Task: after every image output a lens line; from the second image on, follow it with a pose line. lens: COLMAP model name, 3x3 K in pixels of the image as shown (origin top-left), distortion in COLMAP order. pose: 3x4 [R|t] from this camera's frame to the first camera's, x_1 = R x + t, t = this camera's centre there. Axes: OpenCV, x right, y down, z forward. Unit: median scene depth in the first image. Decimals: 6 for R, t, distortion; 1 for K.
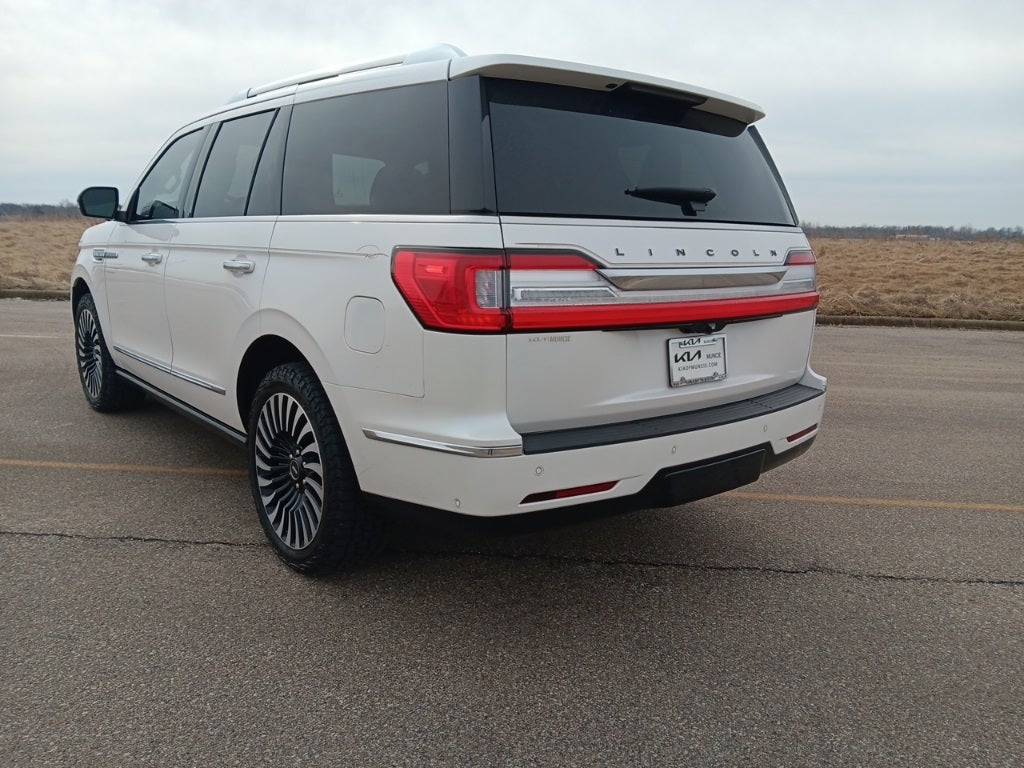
lens RADIAL K [[798.6, 0, 512.0], [0, 798.6, 384.0], [0, 0, 1]] dist [0.079407, -0.133804]
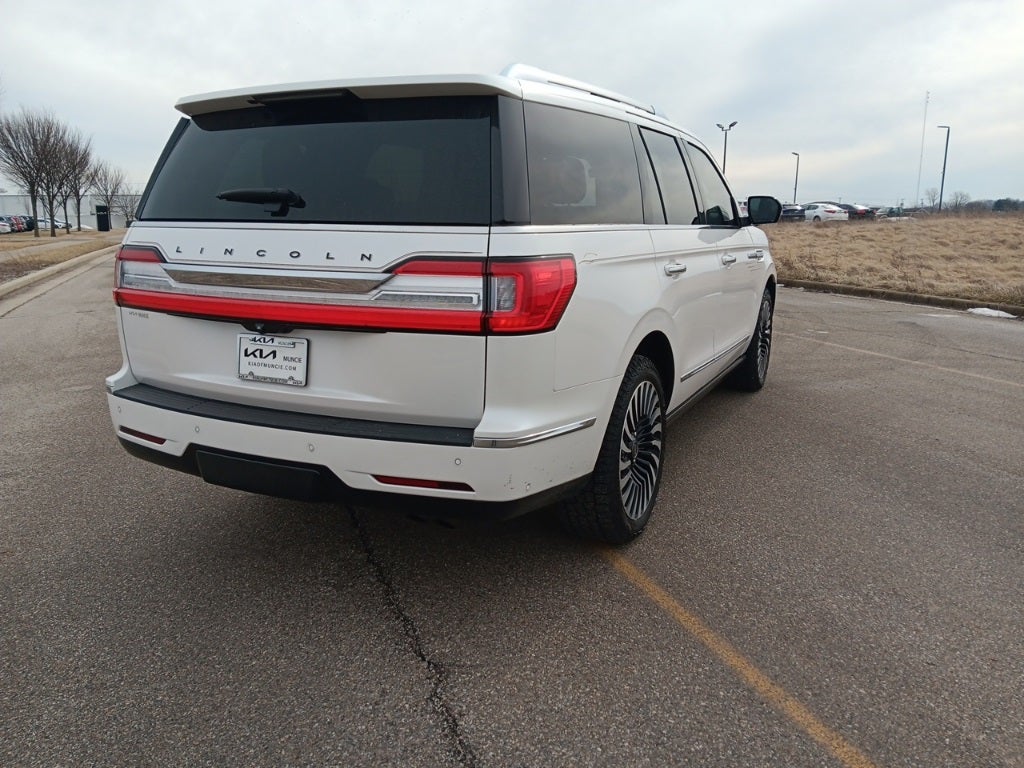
lens RADIAL K [[784.2, 0, 512.0], [0, 784.2, 384.0], [0, 0, 1]] dist [0.088148, -0.139775]
pose [[0.404199, 0.167672, -0.899172, 1.278657], [-0.165781, 0.980202, 0.108259, -0.160703], [0.899522, 0.105307, 0.423993, 0.871586]]
